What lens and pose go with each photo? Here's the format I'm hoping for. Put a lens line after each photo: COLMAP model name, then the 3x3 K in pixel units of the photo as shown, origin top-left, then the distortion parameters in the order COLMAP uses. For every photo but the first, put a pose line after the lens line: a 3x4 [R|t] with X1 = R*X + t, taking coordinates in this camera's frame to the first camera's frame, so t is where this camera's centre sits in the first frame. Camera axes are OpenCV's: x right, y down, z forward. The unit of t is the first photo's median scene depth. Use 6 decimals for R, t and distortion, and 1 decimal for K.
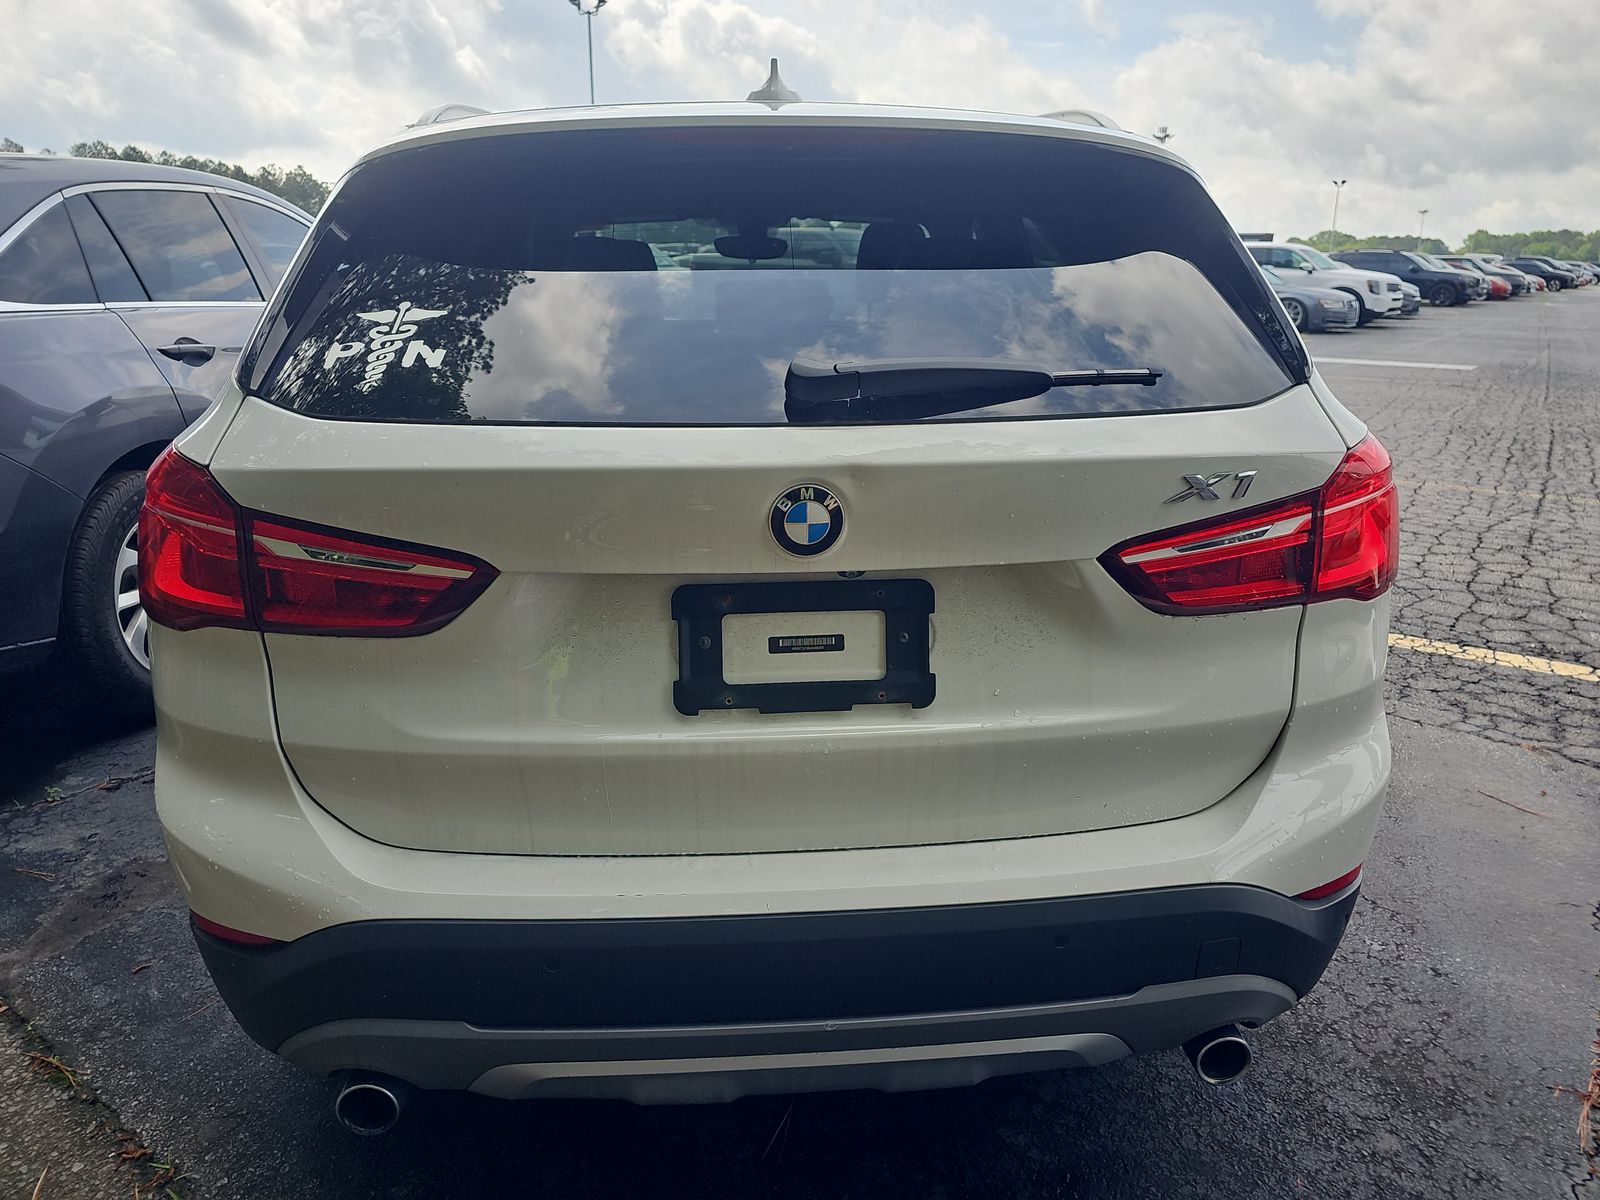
lens RADIAL K [[1077.6, 0, 804.8], [0, 1077.6, 594.2], [0, 0, 1]] dist [-0.004341, 0.002358]
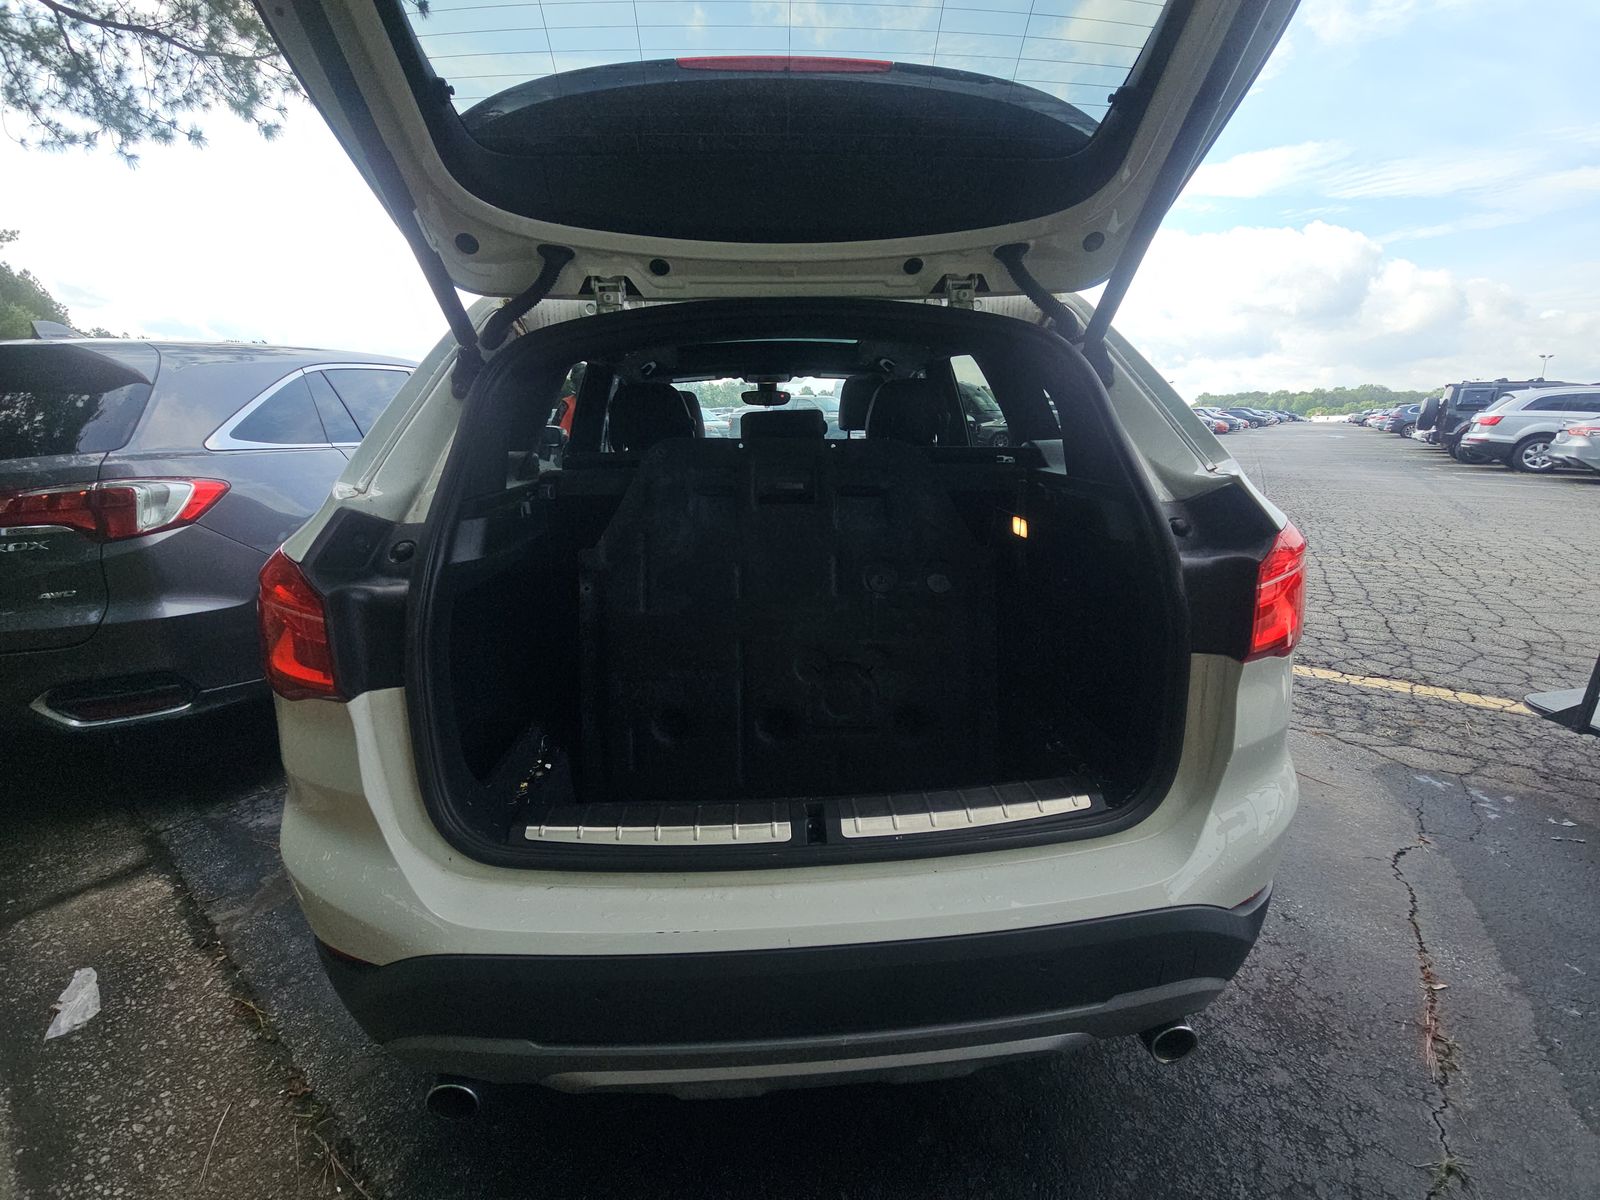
lens RADIAL K [[645.6, 0, 795.7], [0, 645.6, 603.4], [0, 0, 1]] dist [-0.001338, -0.000389]
pose [[0.999850, -0.015564, -0.007647, -0.012762], [0.015388, 0.999628, -0.022519, -0.035029], [0.007995, 0.022397, 0.999717, 0.209537]]
